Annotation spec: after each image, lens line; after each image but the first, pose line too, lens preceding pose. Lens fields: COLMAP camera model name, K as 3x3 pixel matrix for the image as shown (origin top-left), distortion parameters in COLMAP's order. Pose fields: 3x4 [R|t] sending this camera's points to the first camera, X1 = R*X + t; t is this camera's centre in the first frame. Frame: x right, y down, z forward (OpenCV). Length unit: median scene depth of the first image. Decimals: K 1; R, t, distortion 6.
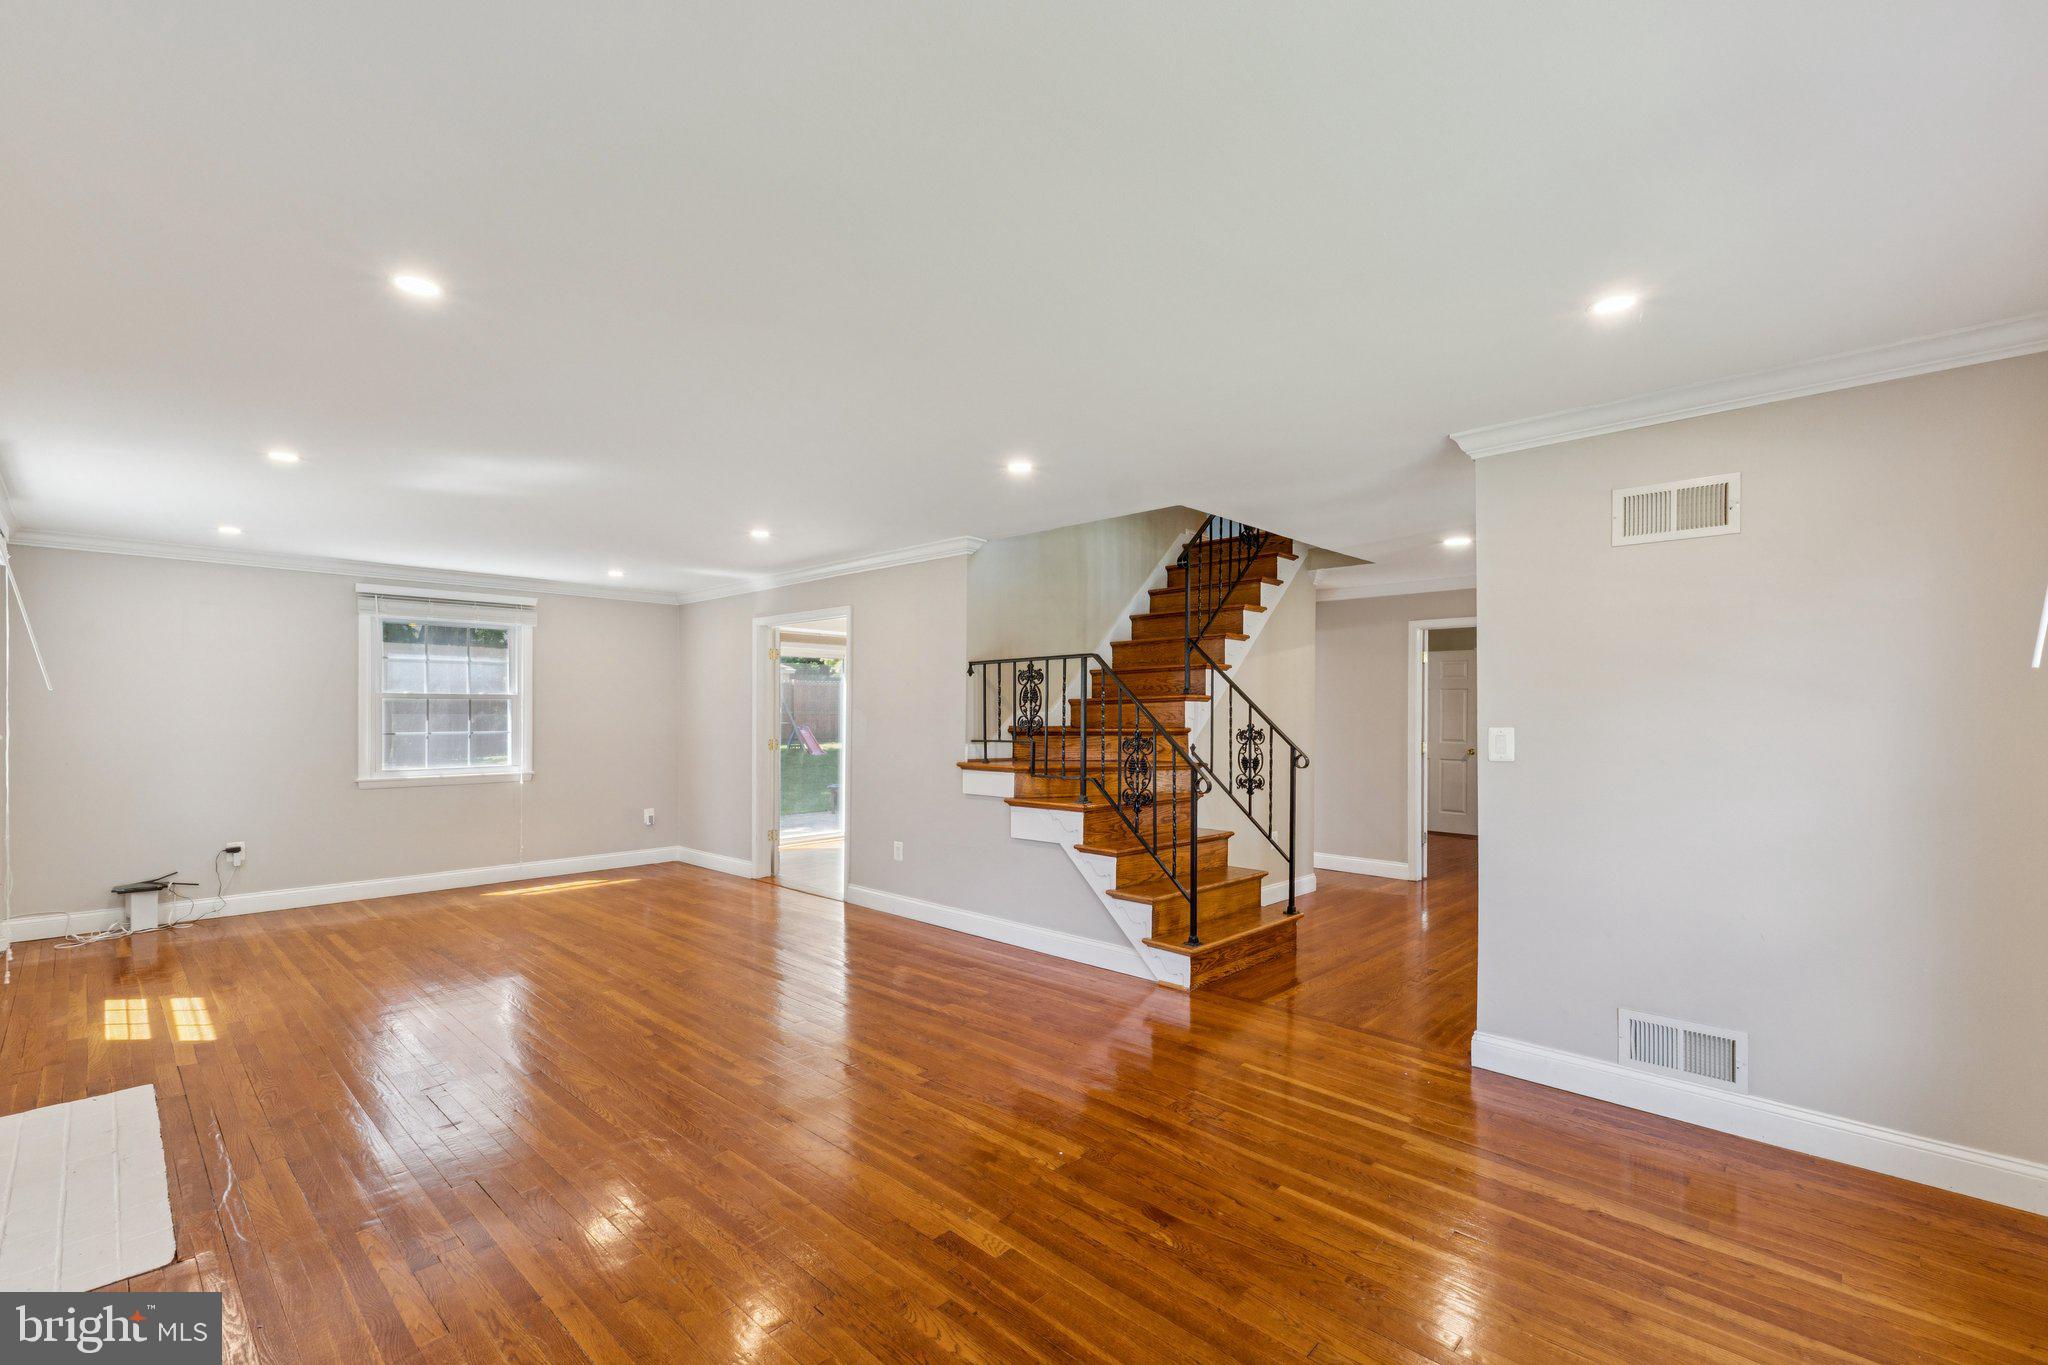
lens RADIAL K [[885.5, 0, 1014.0], [0, 885.5, 699.9], [0, 0, 1]] dist [0.001352, 0.000024]
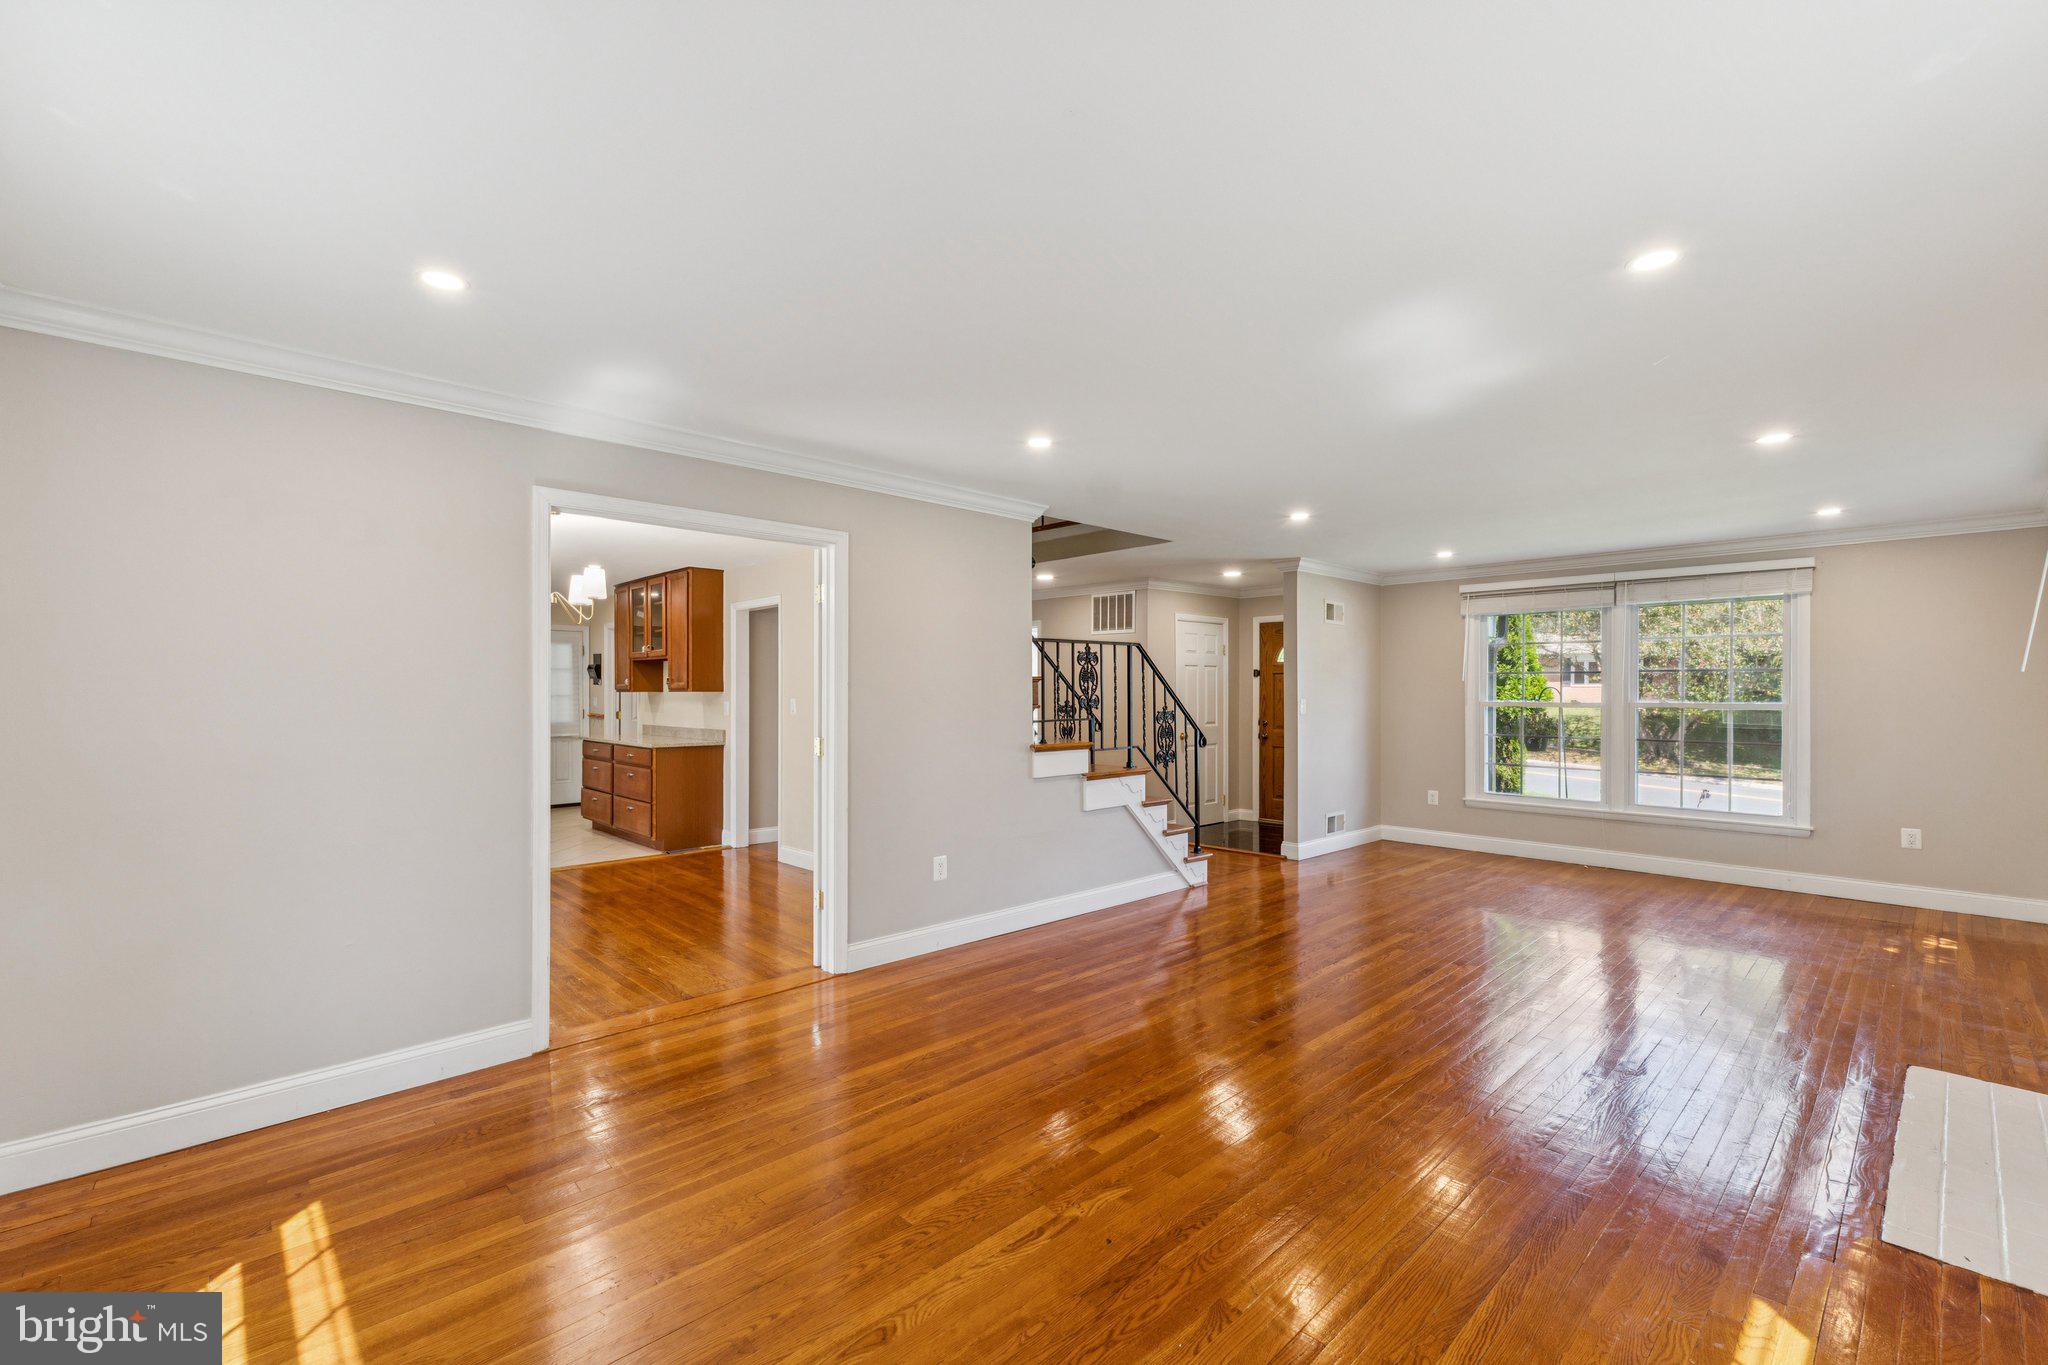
lens RADIAL K [[886.5, 0, 1024.0], [0, 886.5, 682.5], [0, 0, 1]] dist [-0.000613, -0.000124]
pose [[0.038854, 0.010898, 0.999185, -1.079421], [-0.014061, 0.999847, -0.010358, 0.015655], [-0.999146, -0.013648, 0.039001, 1.057049]]
